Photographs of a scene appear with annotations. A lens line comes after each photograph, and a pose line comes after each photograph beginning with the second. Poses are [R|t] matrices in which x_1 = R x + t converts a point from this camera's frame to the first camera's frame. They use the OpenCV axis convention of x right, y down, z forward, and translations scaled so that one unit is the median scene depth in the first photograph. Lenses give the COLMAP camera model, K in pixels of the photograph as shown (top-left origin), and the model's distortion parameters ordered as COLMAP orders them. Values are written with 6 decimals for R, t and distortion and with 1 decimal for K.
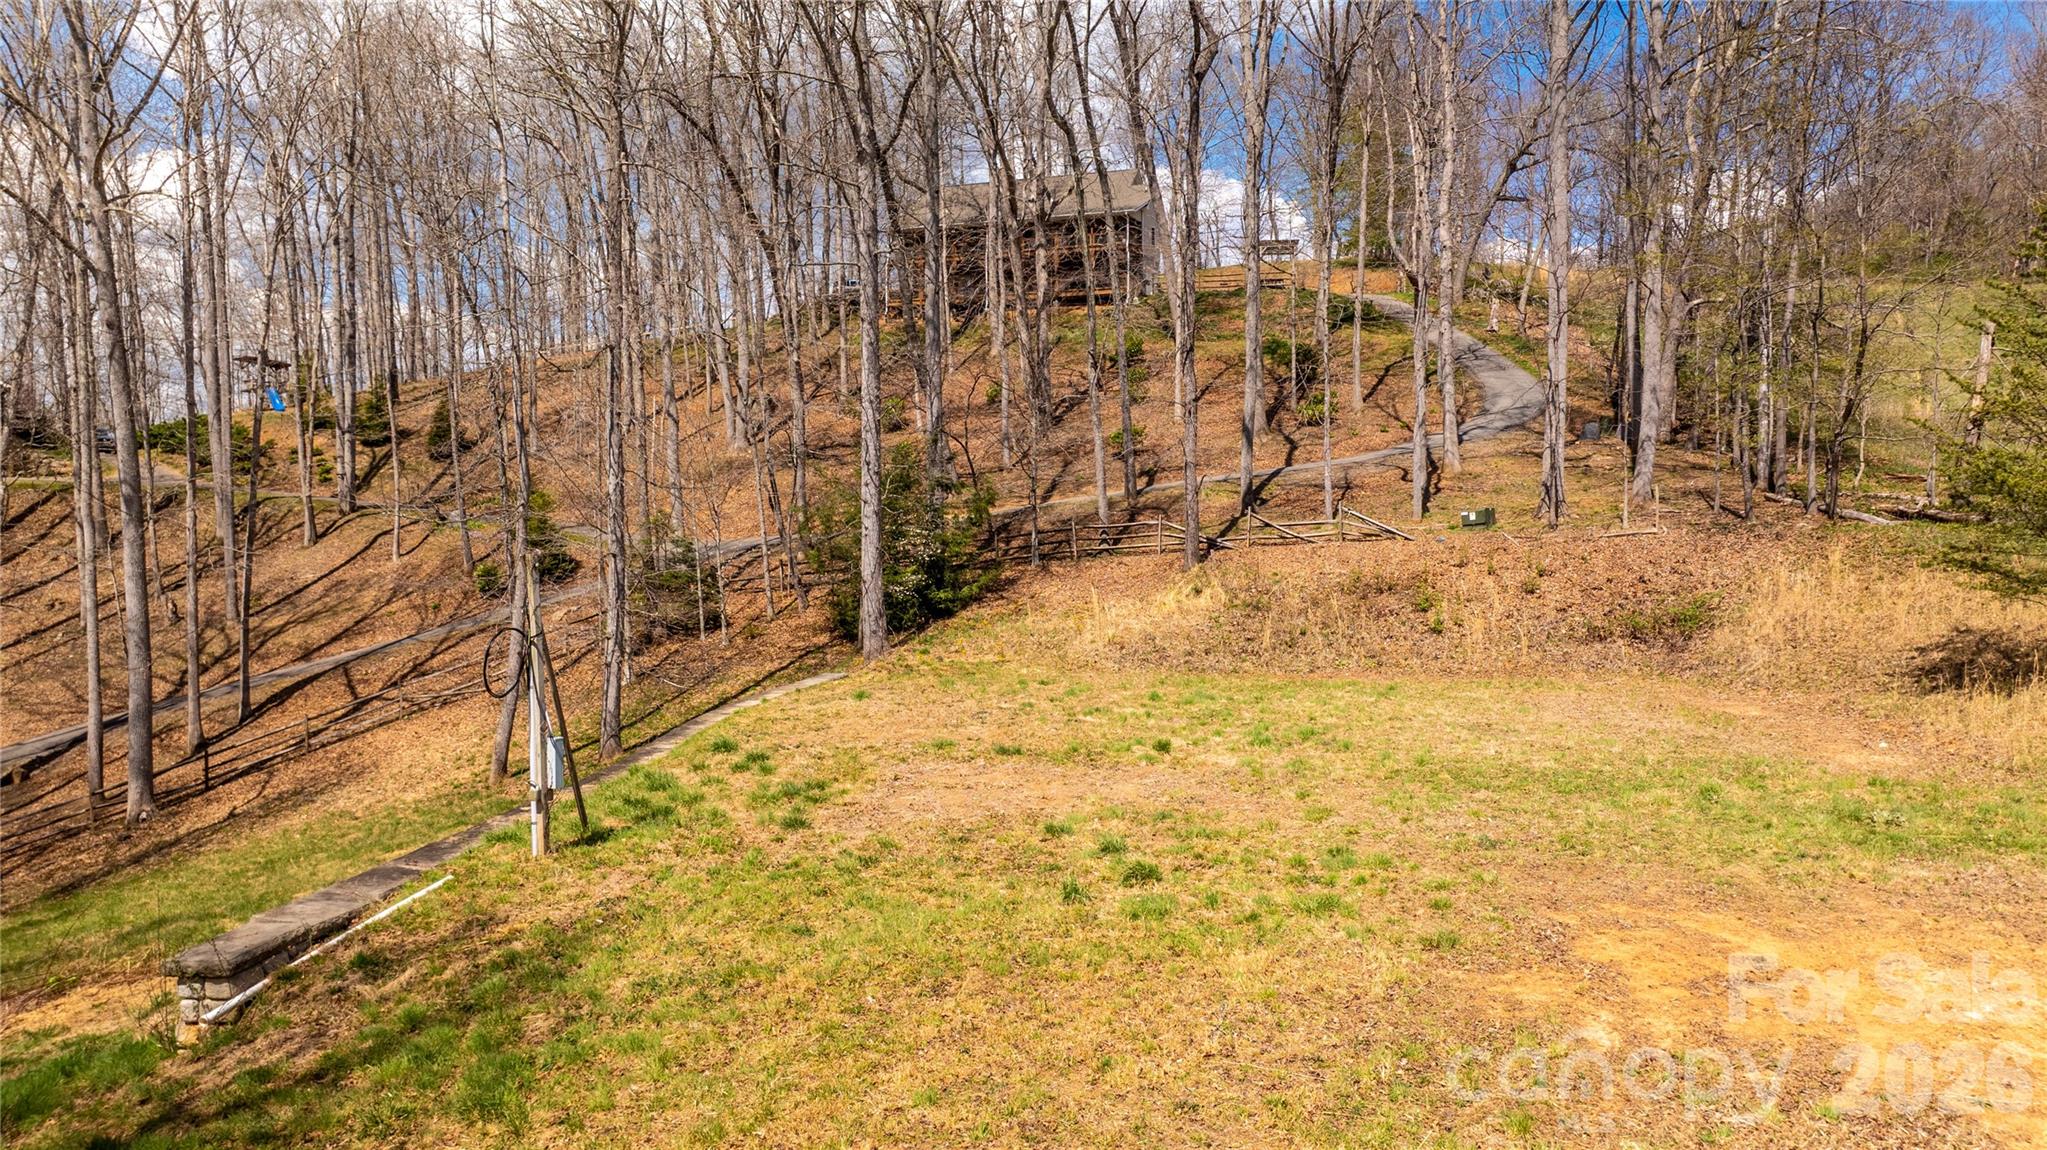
lens RADIAL K [[1421.4, 0, 1030.5], [0, 1421.4, 568.5], [0, 0, 1]] dist [-0.022595, 0.003716]
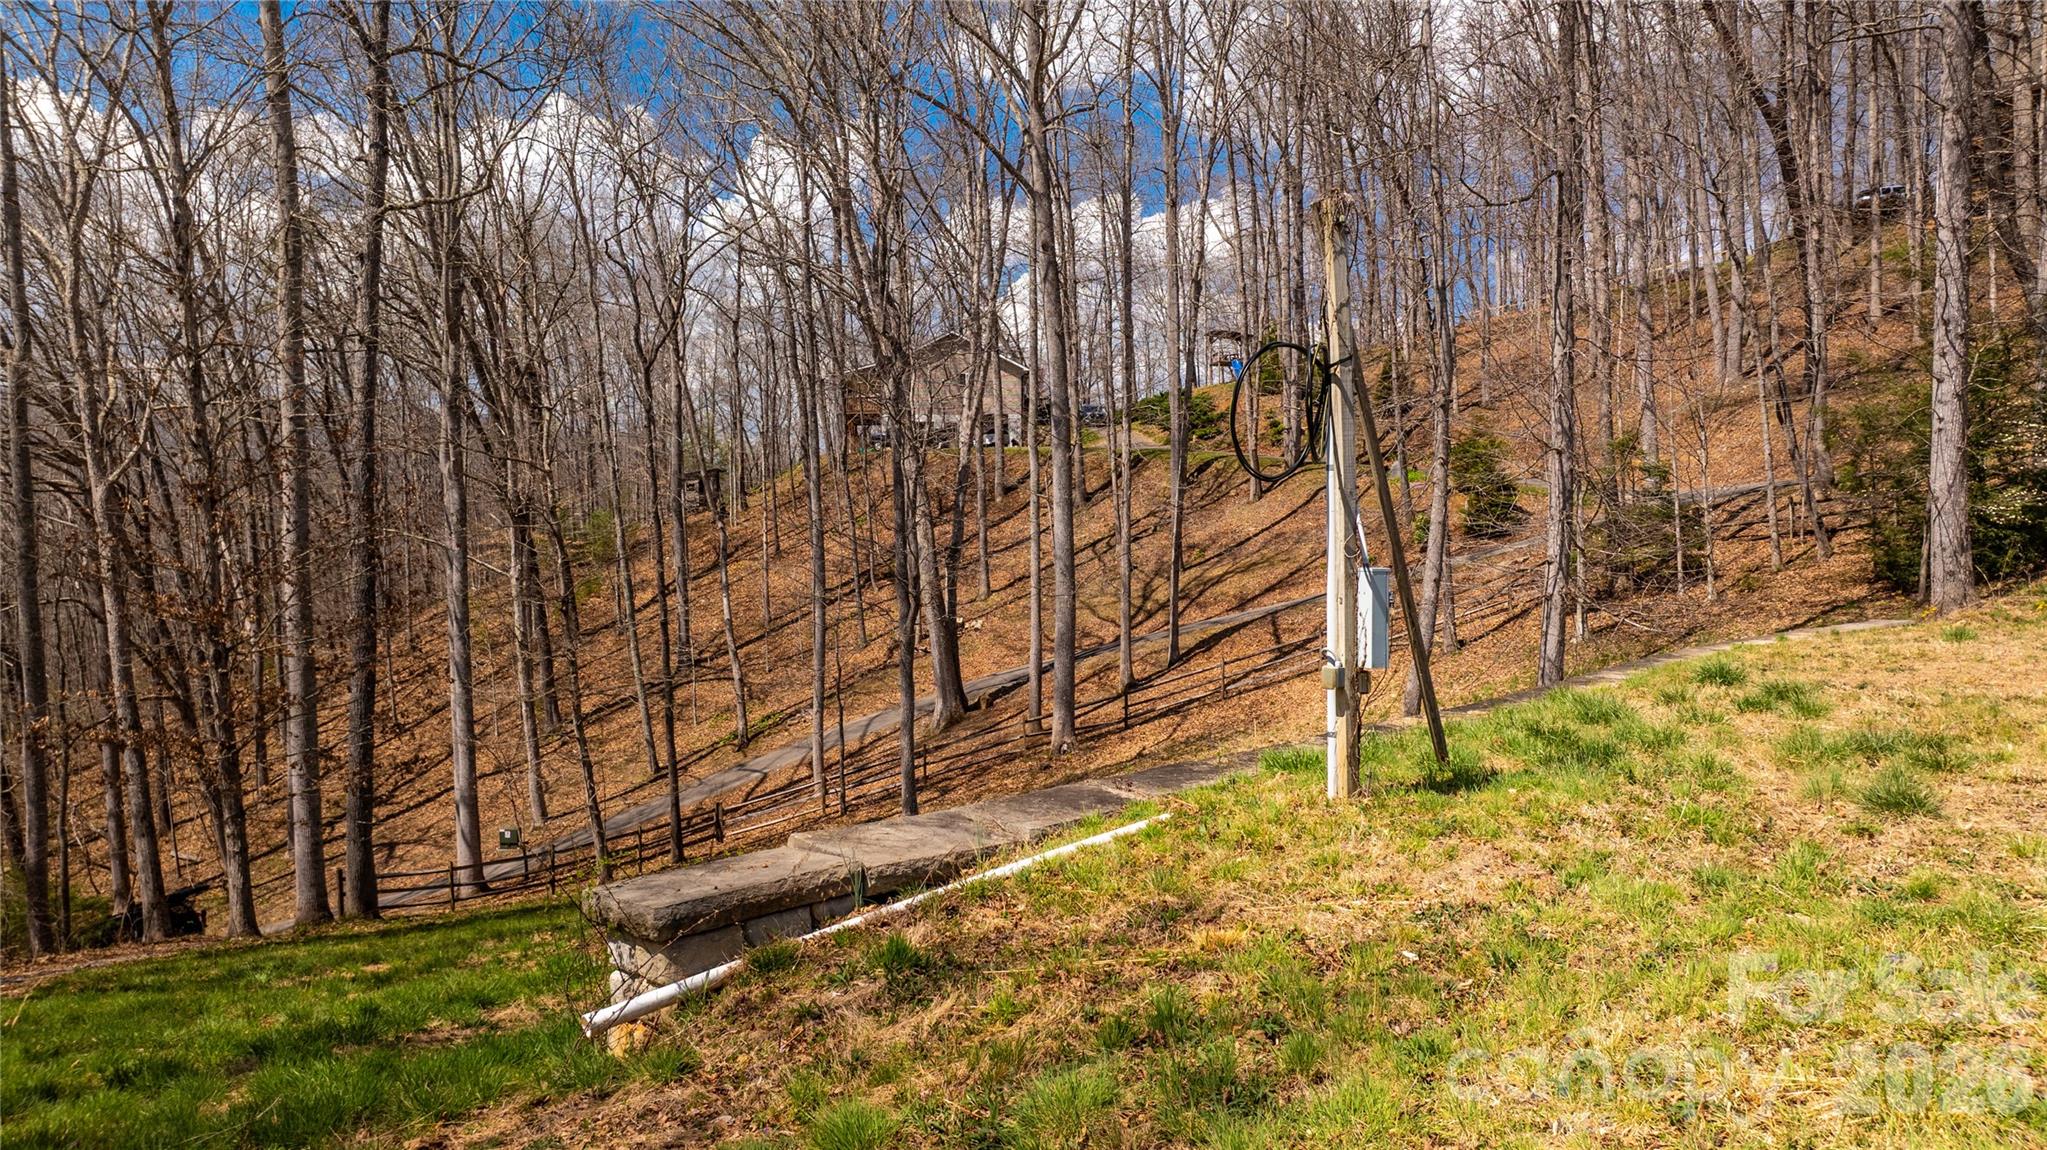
lens RADIAL K [[1511.1, 0, 1027.0], [0, 1511.1, 549.0], [0, 0, 1]] dist [-0.014112, 0.010735]
pose [[0.804444, 0.017853, -0.593760, -0.077270], [-0.017849, 0.999823, 0.005879, 0.073676], [0.593760, 0.005868, 0.804621, 0.327758]]
